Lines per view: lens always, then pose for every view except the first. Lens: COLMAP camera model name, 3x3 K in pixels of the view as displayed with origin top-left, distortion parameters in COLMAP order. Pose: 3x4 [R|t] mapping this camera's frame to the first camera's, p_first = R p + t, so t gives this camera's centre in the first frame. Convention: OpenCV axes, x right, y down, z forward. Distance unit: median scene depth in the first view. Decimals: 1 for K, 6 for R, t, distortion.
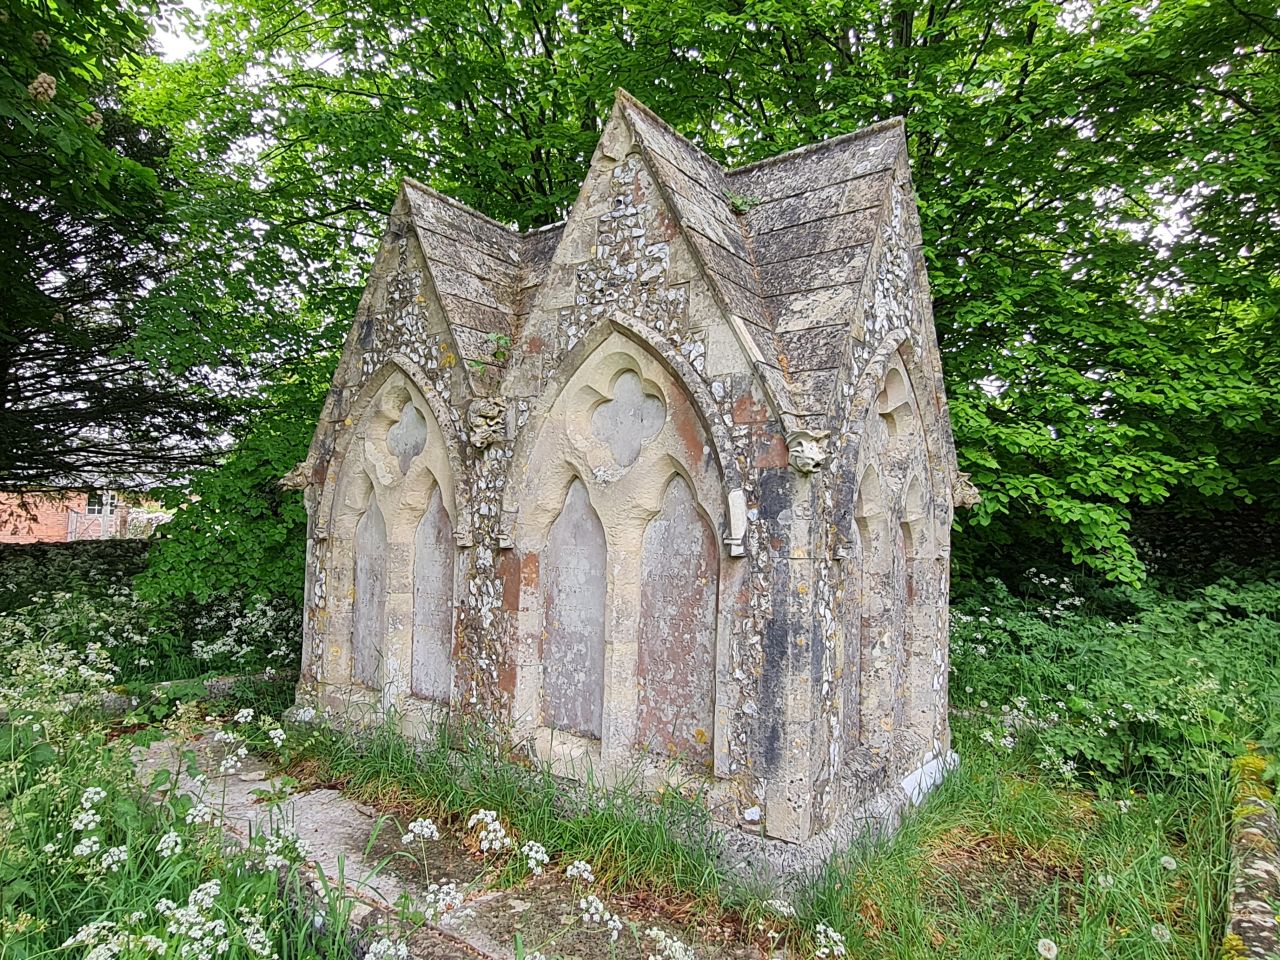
lens RADIAL K [[650.2, 0, 639.9], [0, 650.2, 486.8], [0, 0, 1]] dist [-0.000837, -0.000174]
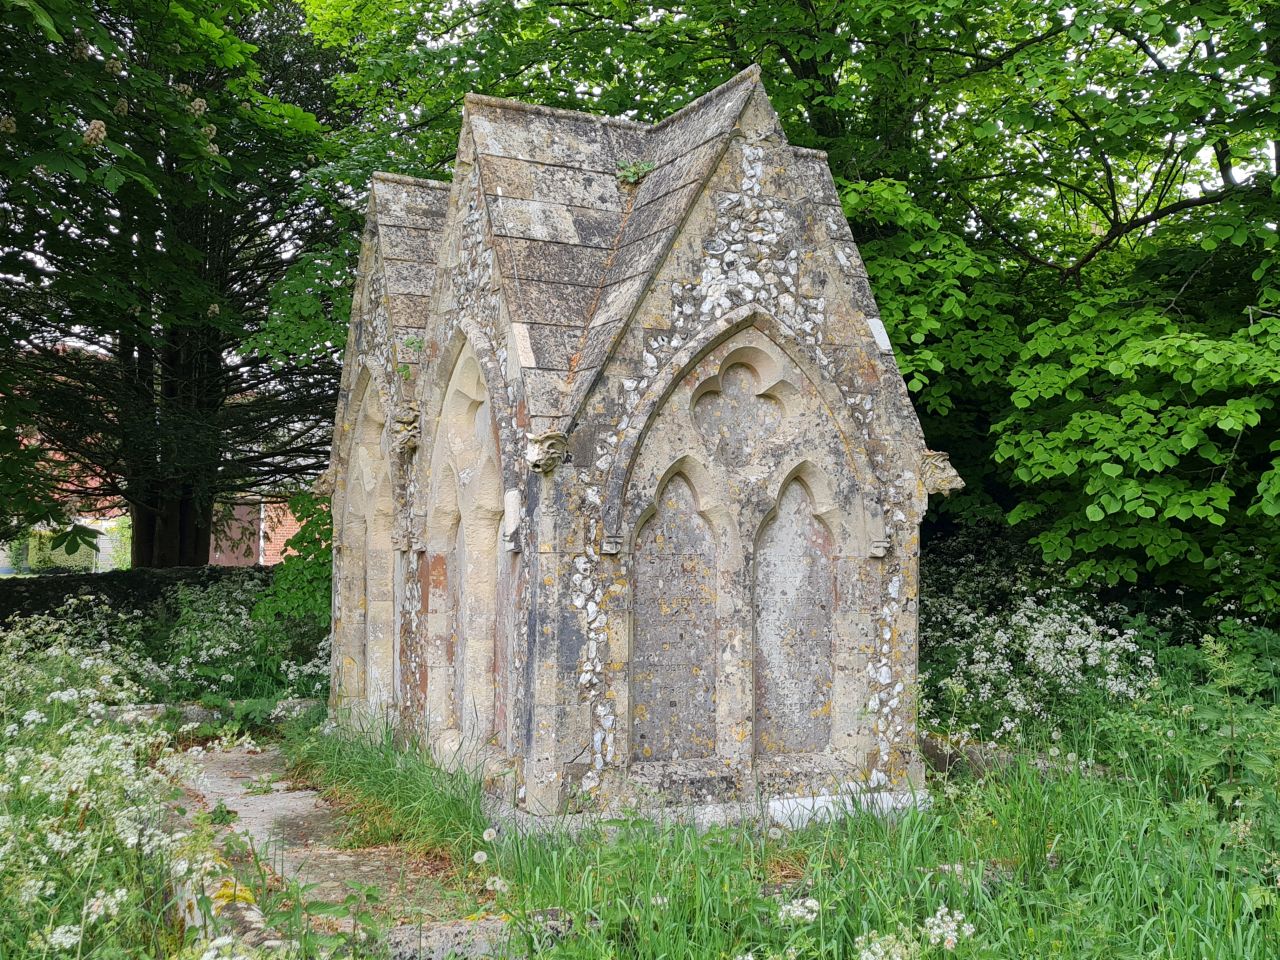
lens RADIAL K [[964.3, 0, 639.9], [0, 964.3, 478.4], [0, 0, 1]] dist [0.023645, 0.001647]
pose [[0.937853, -0.040473, -0.344664, 0.646928], [0.041921, 0.999116, -0.003255, 0.000162], [0.344491, -0.011396, 0.938721, -0.295940]]
